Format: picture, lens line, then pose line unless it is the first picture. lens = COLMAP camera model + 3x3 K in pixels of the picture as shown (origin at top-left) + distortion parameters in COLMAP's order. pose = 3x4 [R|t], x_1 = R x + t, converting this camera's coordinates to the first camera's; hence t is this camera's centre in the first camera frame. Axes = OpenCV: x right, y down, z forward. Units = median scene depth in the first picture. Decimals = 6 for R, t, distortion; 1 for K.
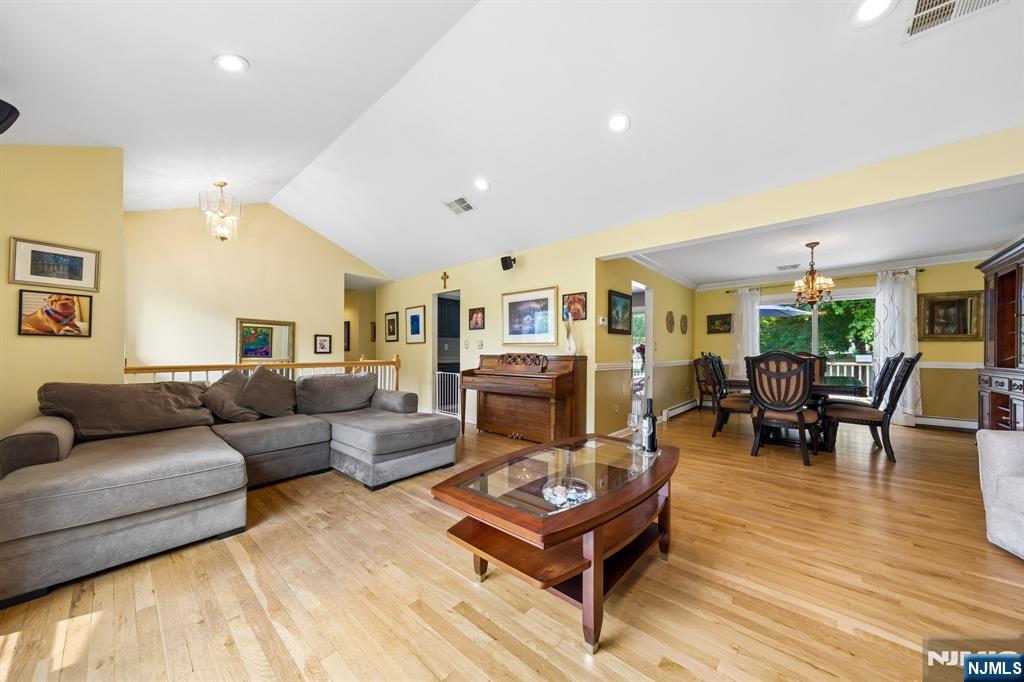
lens RADIAL K [[342.2, 0, 516.9], [0, 342.2, 349.1], [0, 0, 1]] dist [0.009179, 0.000051]
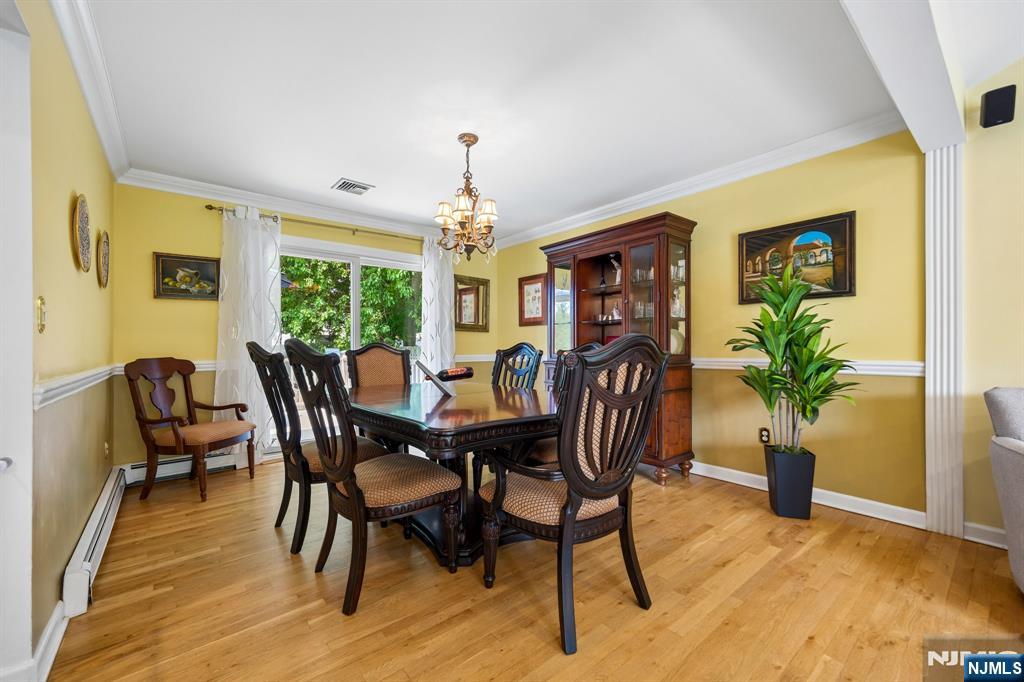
lens RADIAL K [[417.1, 0, 509.1], [0, 417.1, 347.4], [0, 0, 1]] dist [-0.000483, -0.000041]
pose [[0.161831, -0.004386, 0.986809, 0.196420], [-0.004155, 0.999978, 0.005126, 0.011314], [-0.986810, -0.004930, 0.161810, 0.703923]]
